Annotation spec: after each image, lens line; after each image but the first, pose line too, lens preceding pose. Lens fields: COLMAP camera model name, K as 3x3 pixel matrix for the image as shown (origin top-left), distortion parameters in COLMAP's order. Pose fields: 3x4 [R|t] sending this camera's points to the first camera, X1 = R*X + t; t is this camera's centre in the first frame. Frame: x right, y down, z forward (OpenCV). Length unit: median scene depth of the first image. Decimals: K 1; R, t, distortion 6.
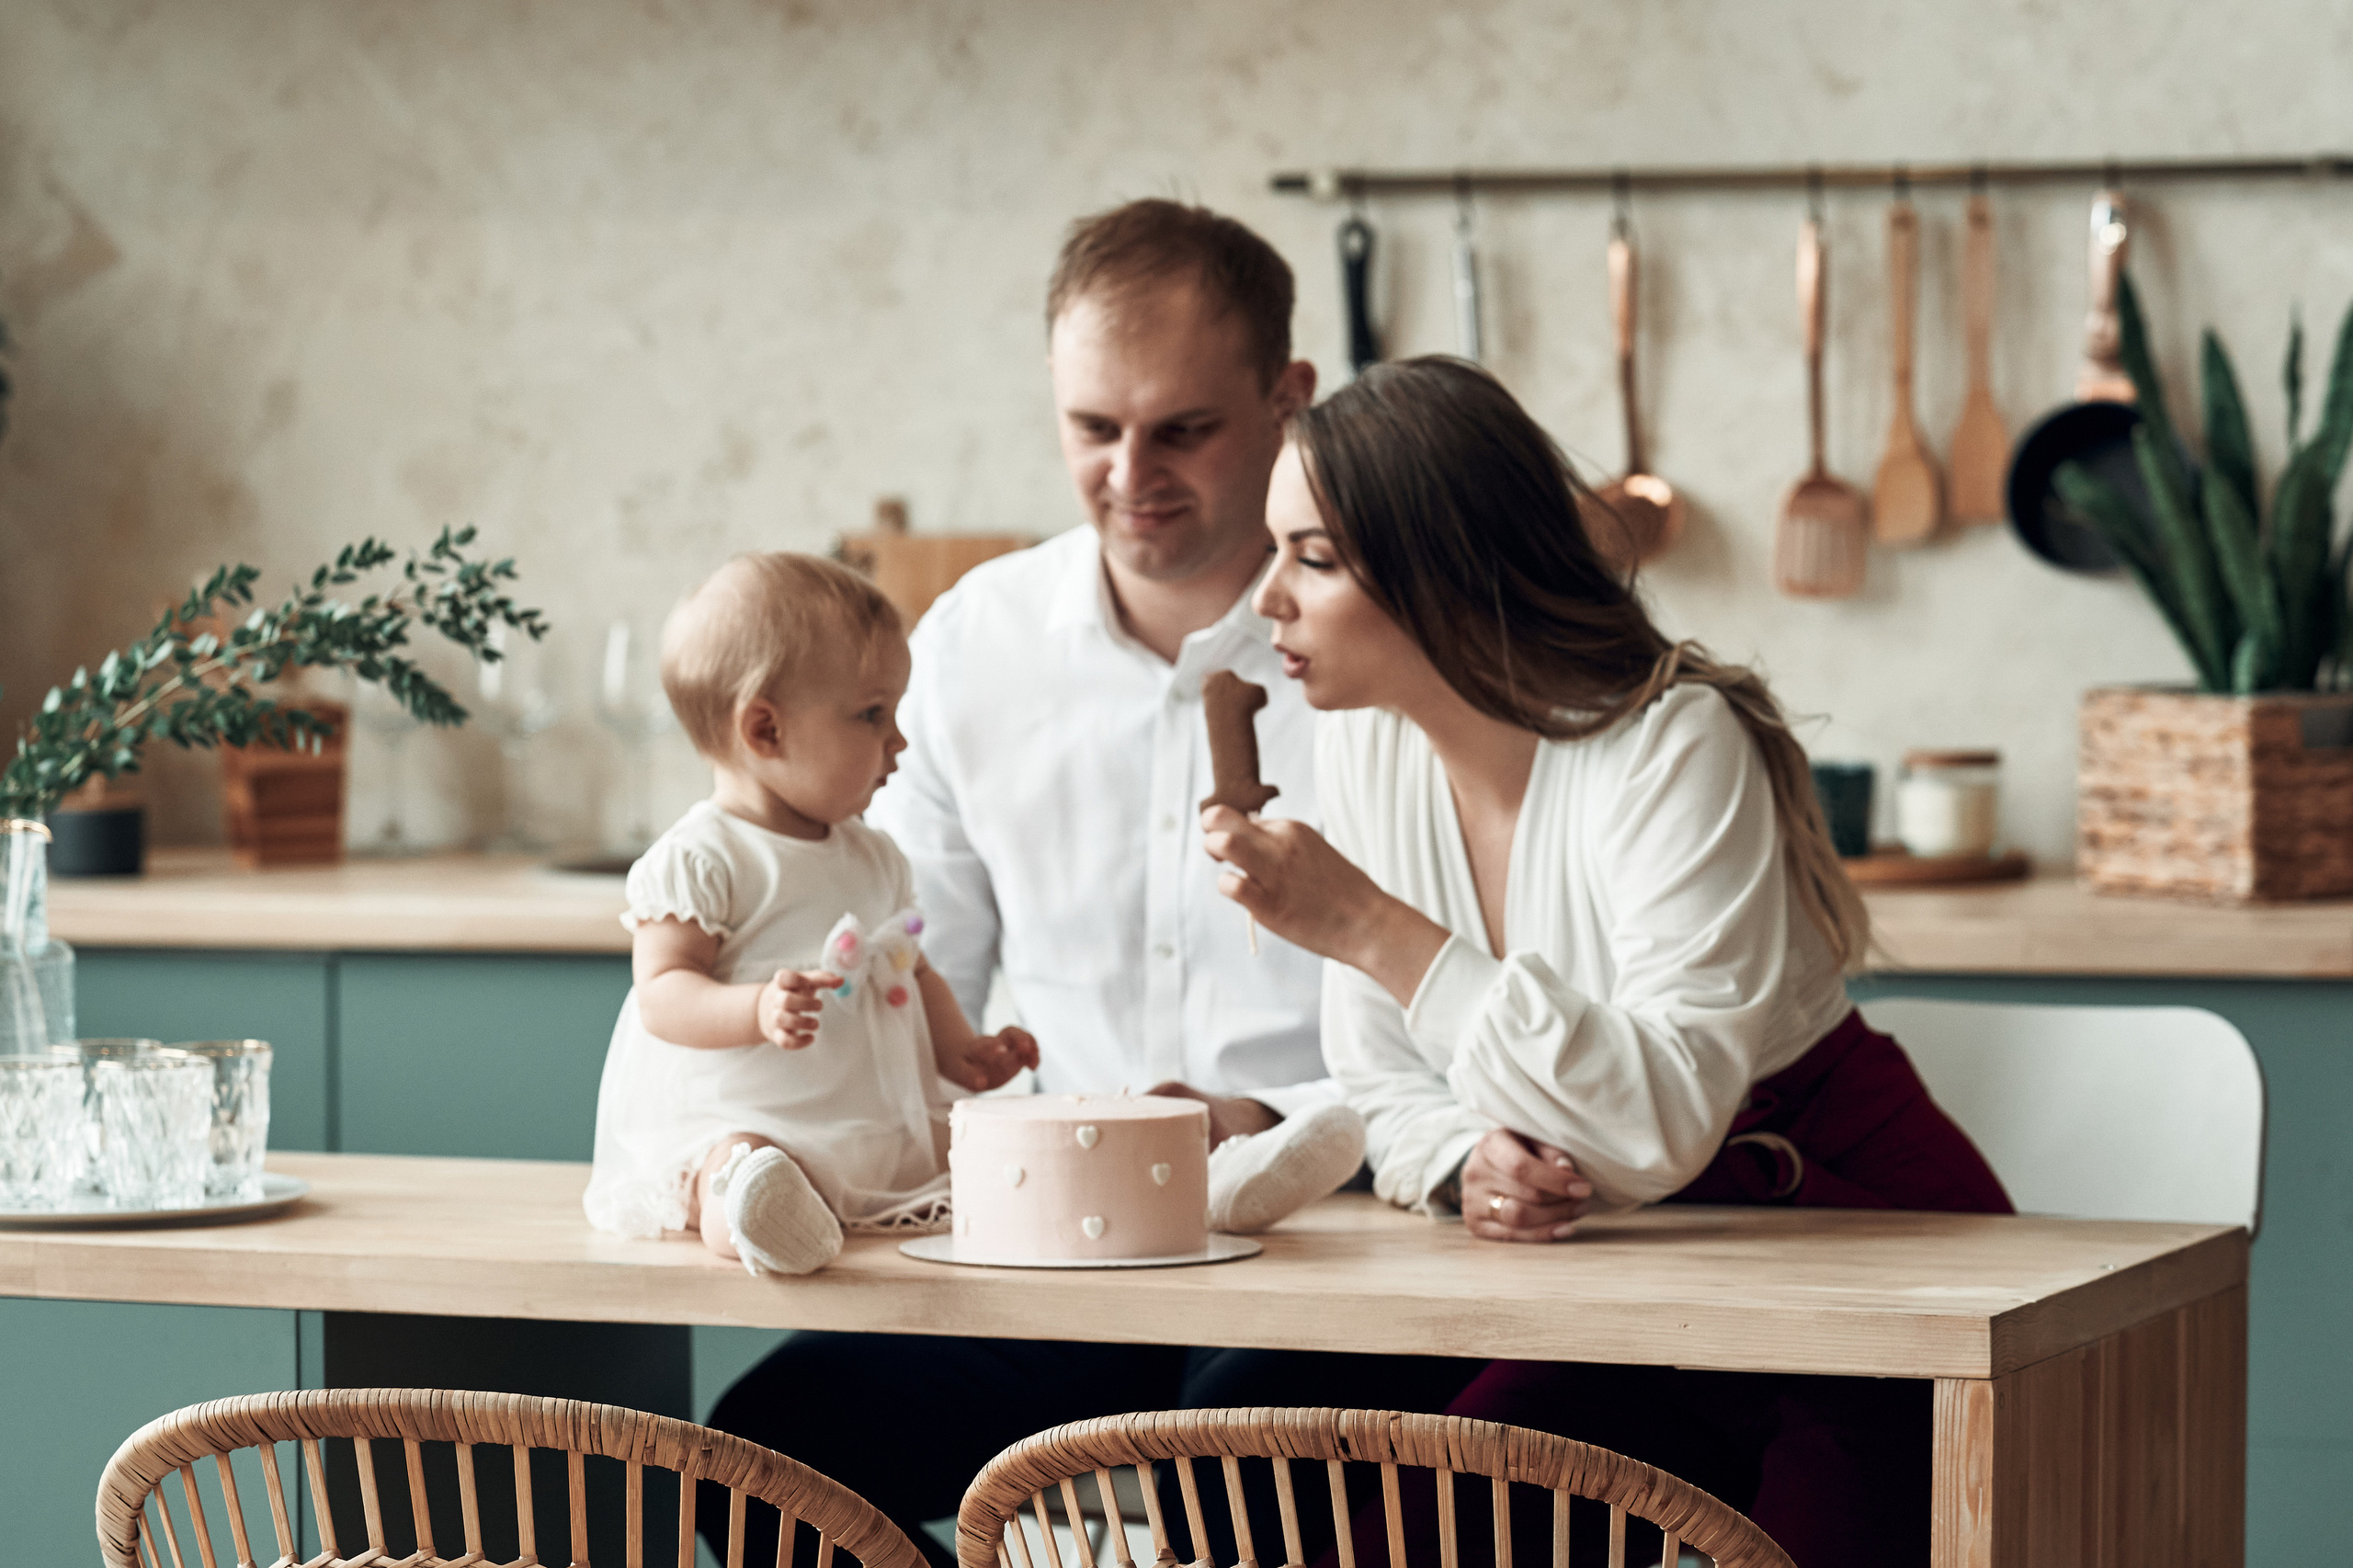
lens RADIAL K [[9094.8, 0, 1176.5], [0, 9094.8, 784.0], [0, 0, 1]] dist [0.552774, 3.061208]
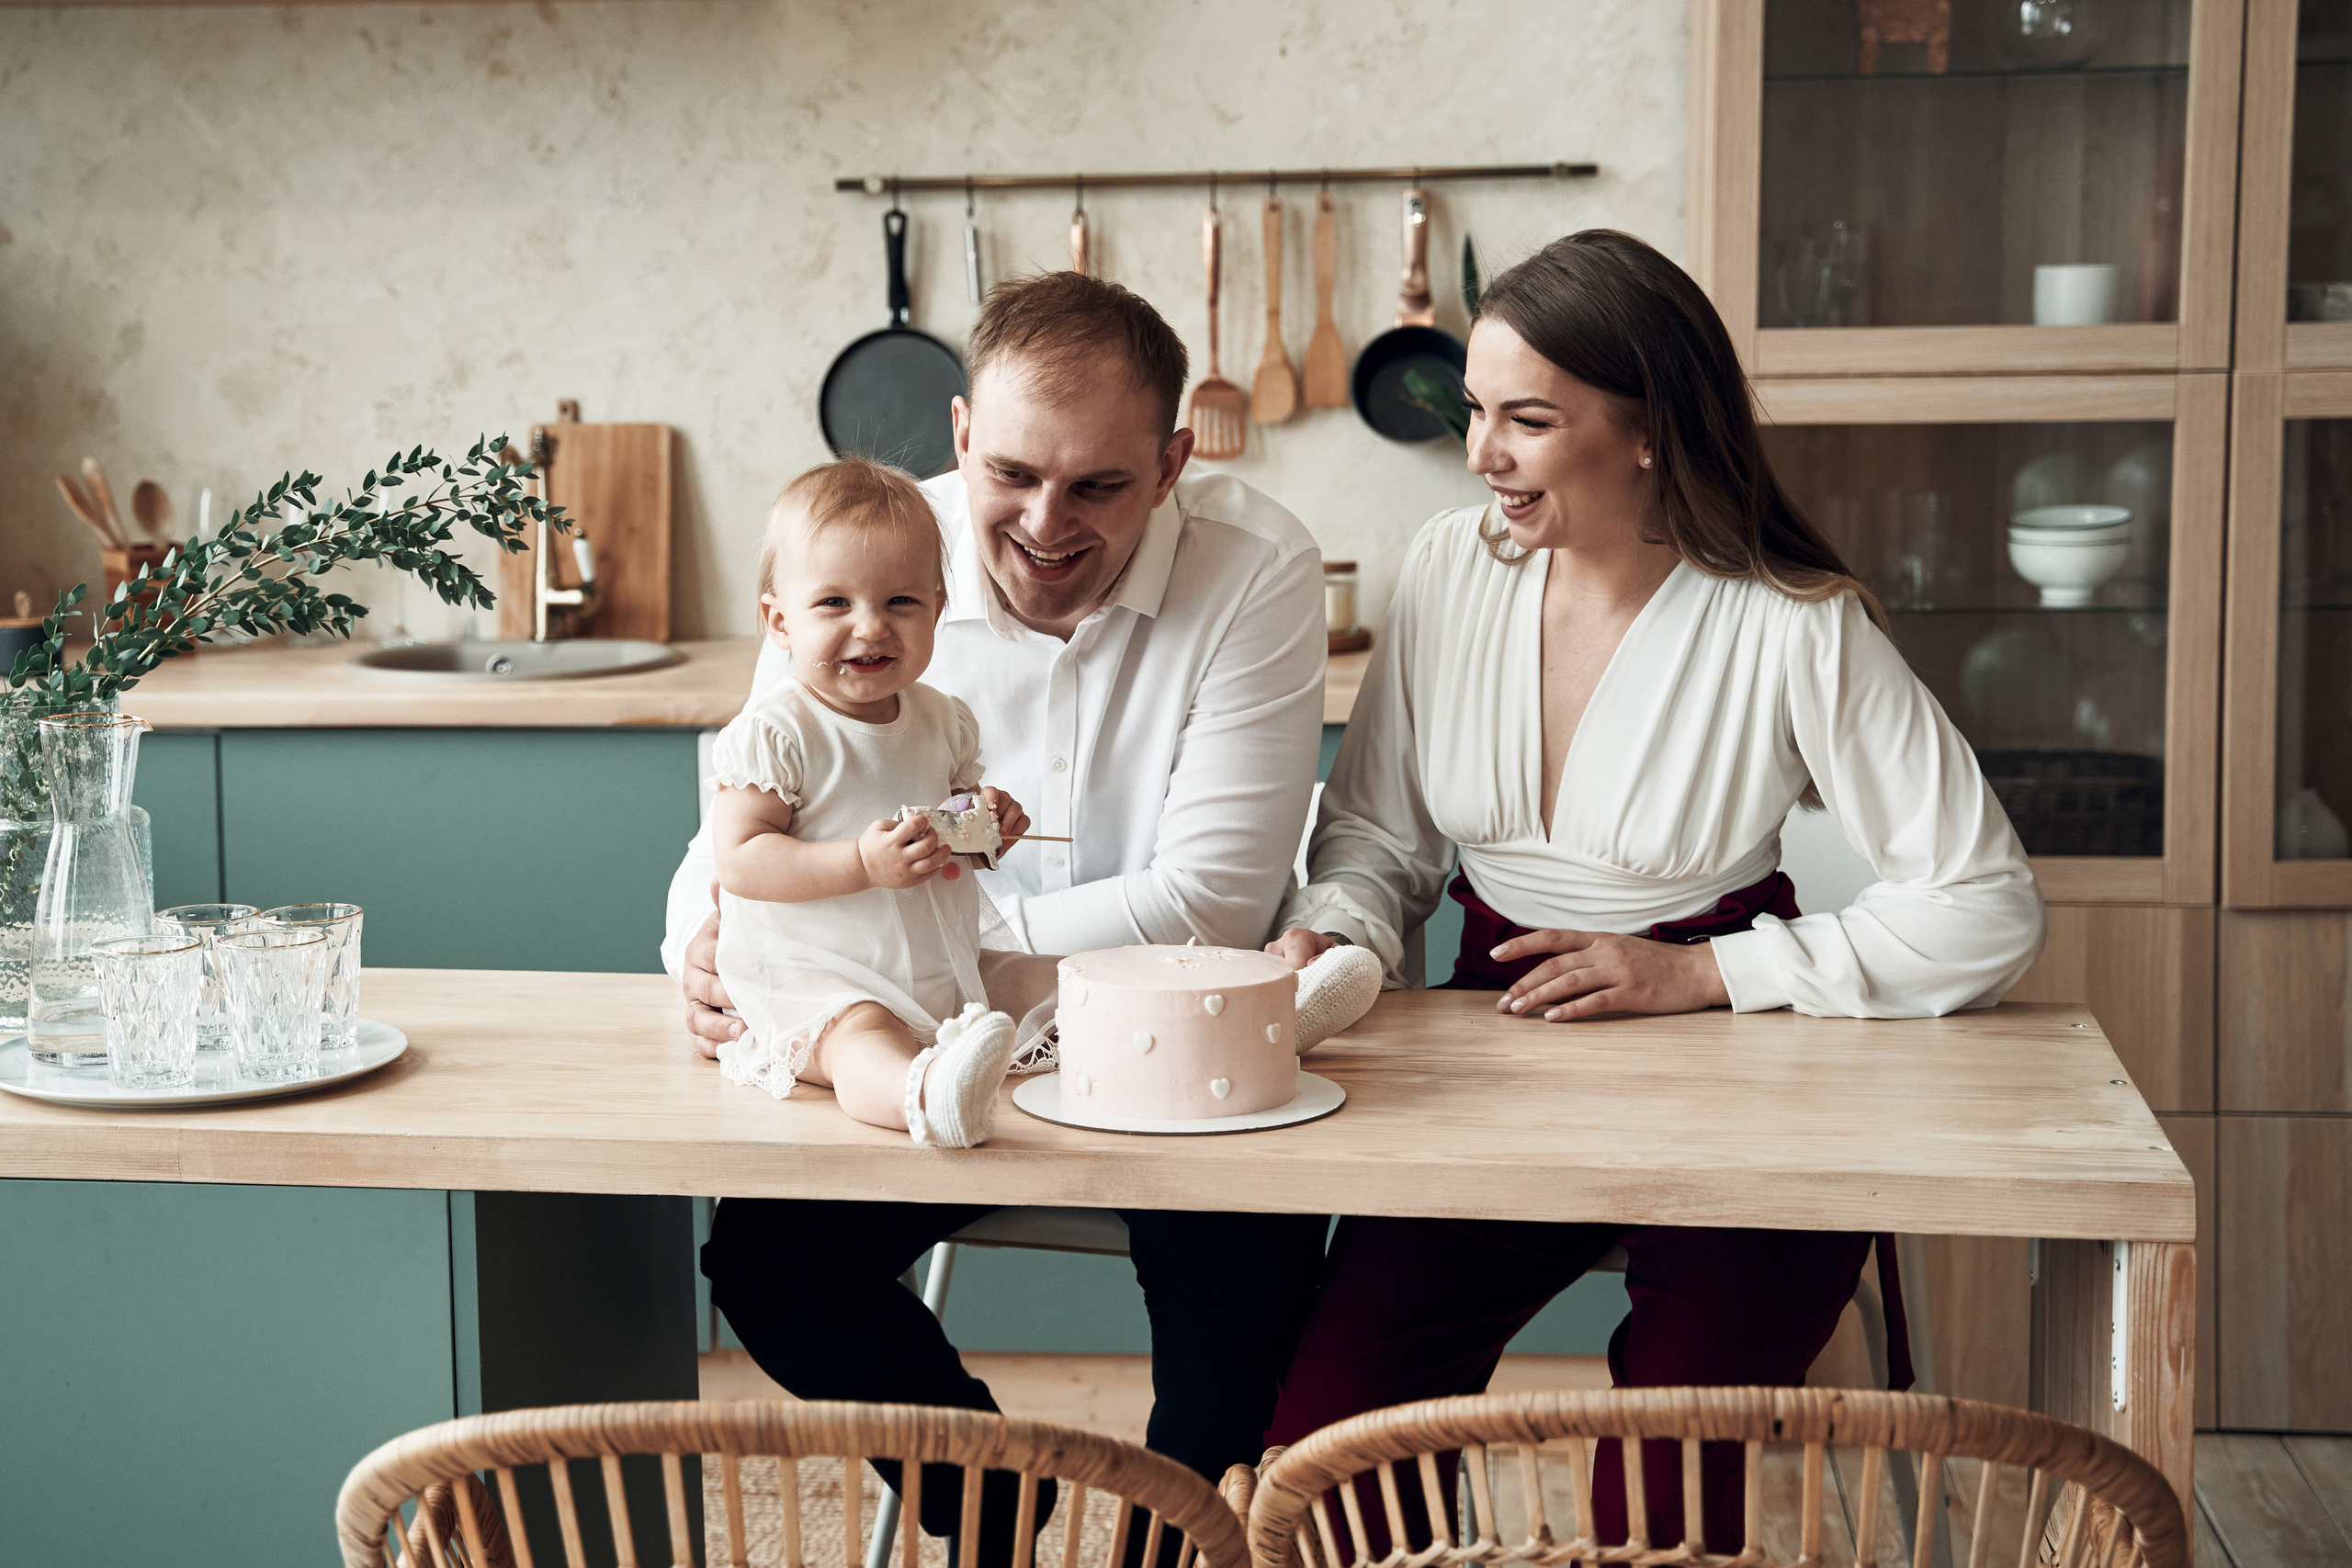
lens RADIAL K [[3854.8, 0, 1176.0], [0, 3854.8, 710.2], [0, 0, 1]] dist [0.102927, 0.598248]
pose [[0.977020, -0.030271, 0.210987, -0.097677], [0.019294, 0.998360, 0.053892, -0.018128], [-0.212272, -0.048582, 0.976002, 0.505437]]
